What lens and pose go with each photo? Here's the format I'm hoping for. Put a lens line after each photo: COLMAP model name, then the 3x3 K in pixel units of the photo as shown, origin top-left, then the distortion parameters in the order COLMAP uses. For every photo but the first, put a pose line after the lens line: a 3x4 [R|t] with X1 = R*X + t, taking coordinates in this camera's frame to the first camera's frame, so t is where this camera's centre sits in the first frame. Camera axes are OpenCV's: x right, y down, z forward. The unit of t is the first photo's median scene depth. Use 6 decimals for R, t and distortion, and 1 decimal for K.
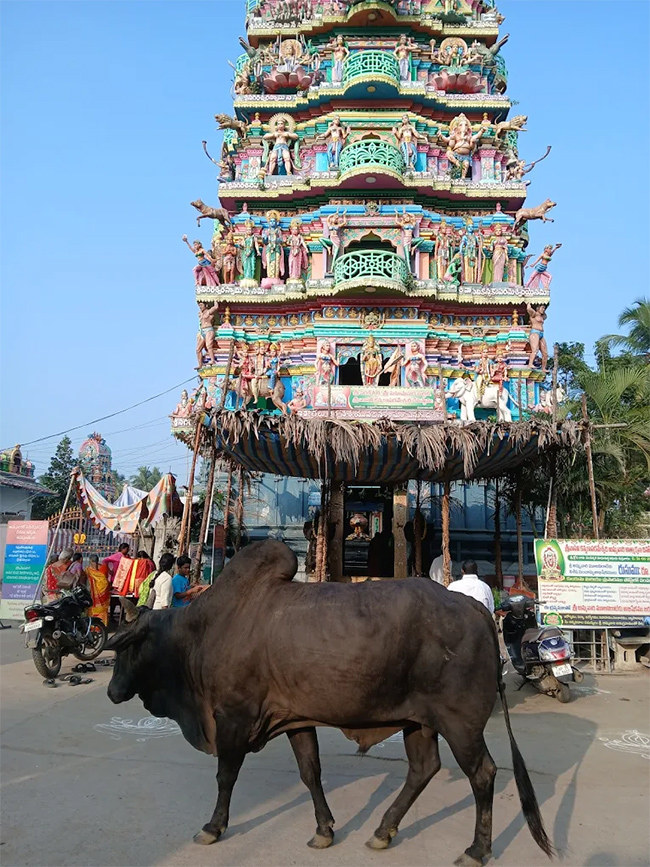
lens RADIAL K [[712.0, 0, 318.5], [0, 712.0, 438.2], [0, 0, 1]] dist [0.012369, -0.076965]
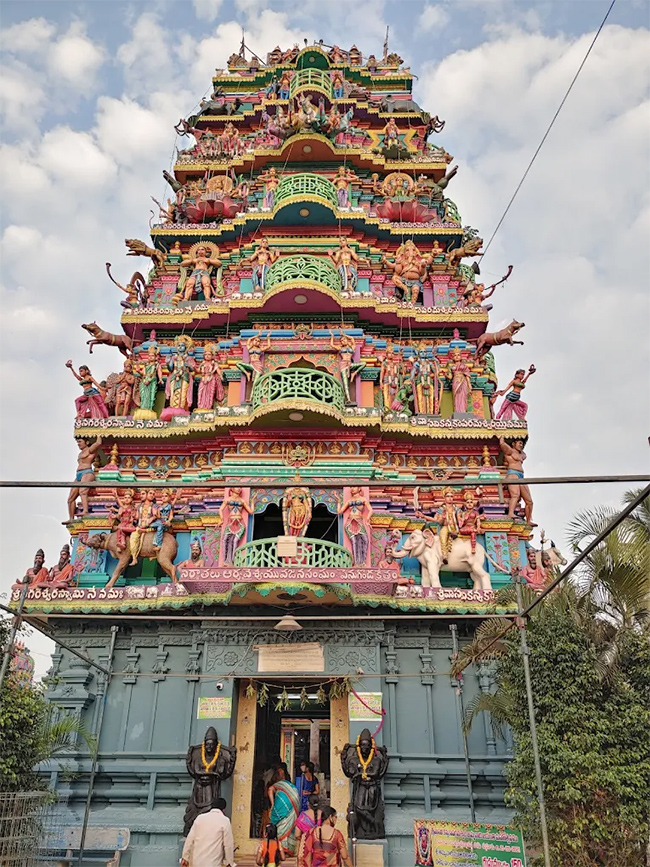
lens RADIAL K [[712.0, 0, 323.3], [0, 712.0, 429.7], [0, 0, 1]] dist [0.012369, -0.076965]
pose [[0.999760, -0.006352, 0.020948, 0.081332], [0.012493, 0.951389, -0.307738, 0.041028], [-0.017975, 0.307926, 0.951240, 0.250822]]
